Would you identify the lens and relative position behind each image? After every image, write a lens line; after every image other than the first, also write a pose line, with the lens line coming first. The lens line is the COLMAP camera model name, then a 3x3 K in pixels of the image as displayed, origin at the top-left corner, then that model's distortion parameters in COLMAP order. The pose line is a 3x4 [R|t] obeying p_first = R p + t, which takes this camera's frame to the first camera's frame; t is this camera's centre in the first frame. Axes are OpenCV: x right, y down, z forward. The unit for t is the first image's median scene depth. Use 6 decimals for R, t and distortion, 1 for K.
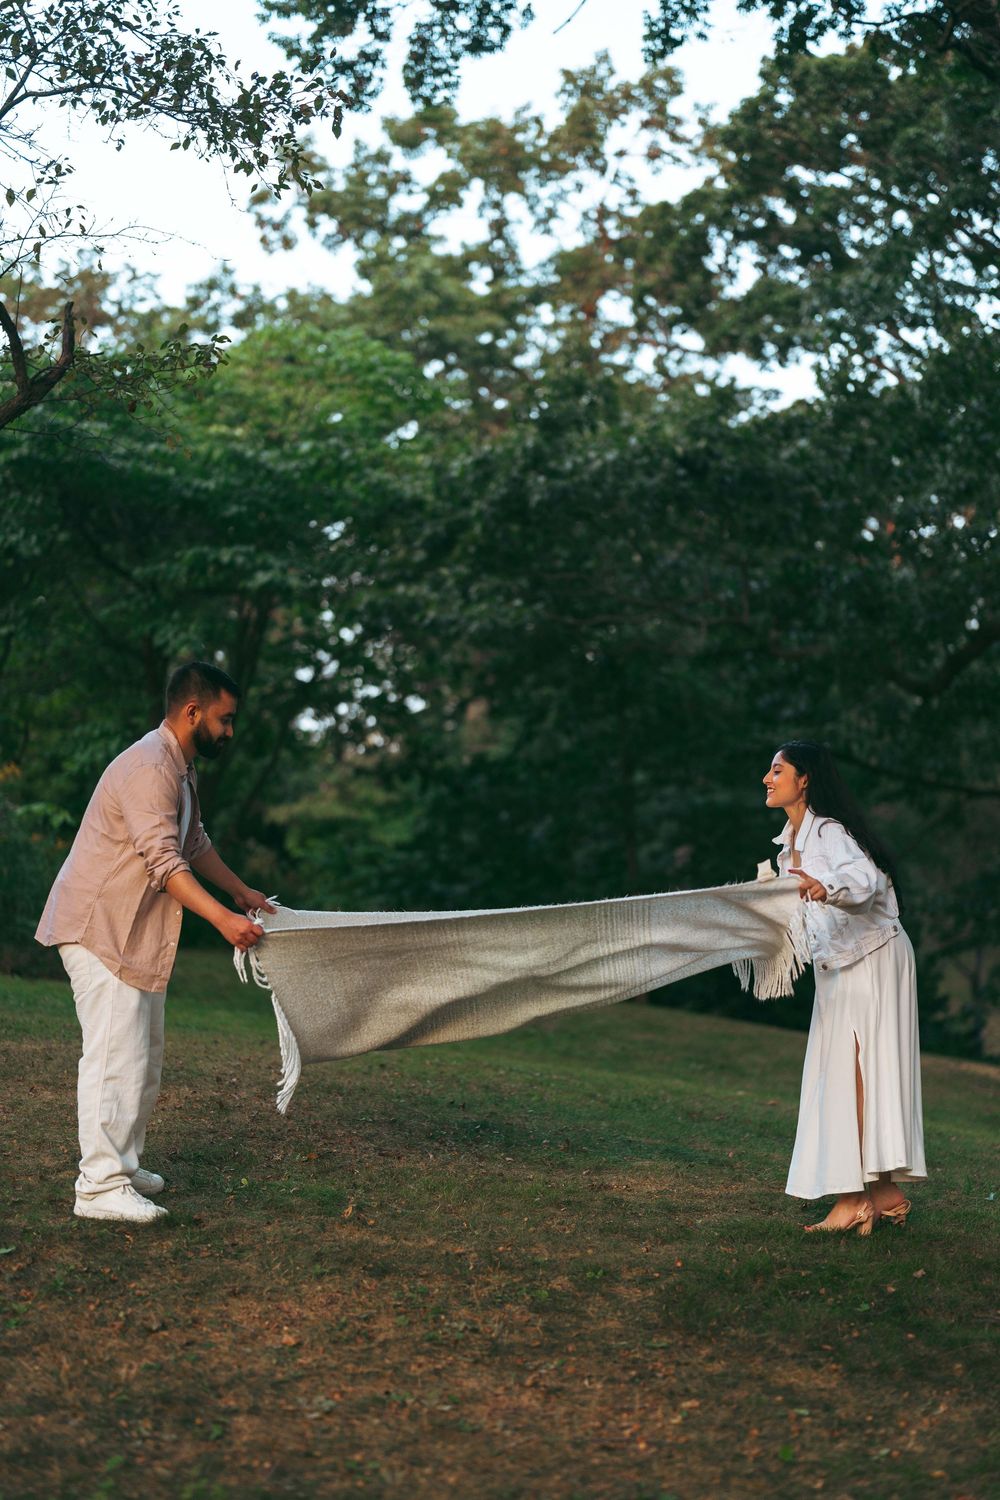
lens RADIAL K [[2125.7, 0, 507.9], [0, 2125.7, 748.3], [0, 0, 1]] dist [0.011907, 0.062959]
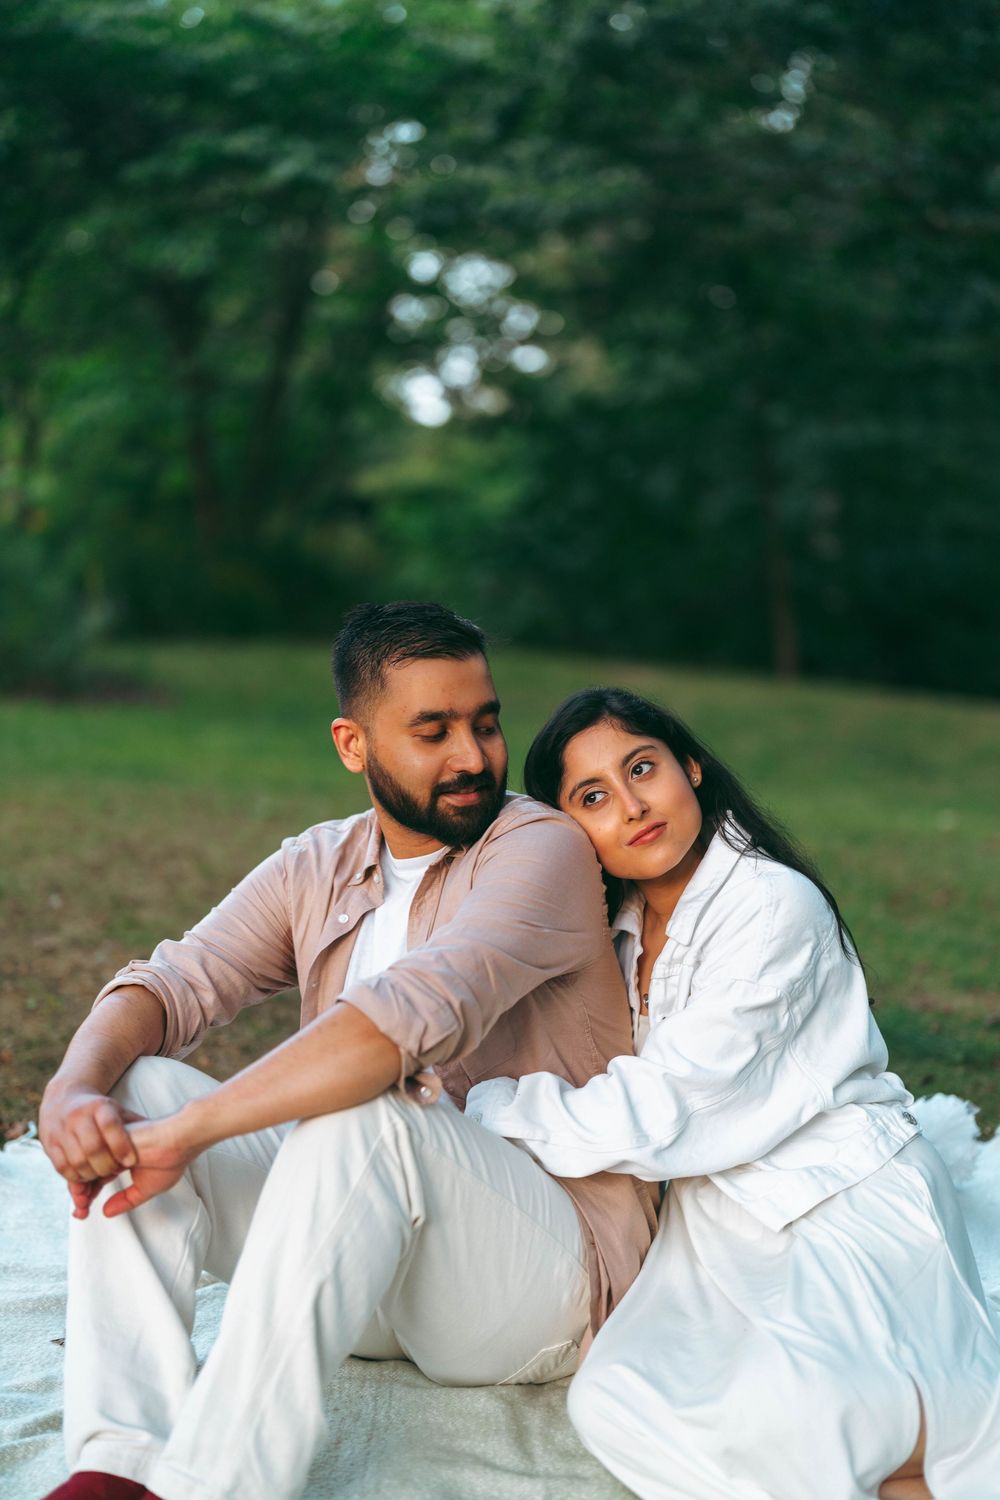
lens RADIAL K [[2125.7, 0, 507.9], [0, 2125.7, 748.3], [0, 0, 1]] dist [0.011907, 0.062959]
pose [[0.996394, -0.050741, -0.068006, 0.008036], [0.060509, 0.986788, 0.150293, 0.016370], [0.059482, -0.153866, 0.986300, 0.179821]]
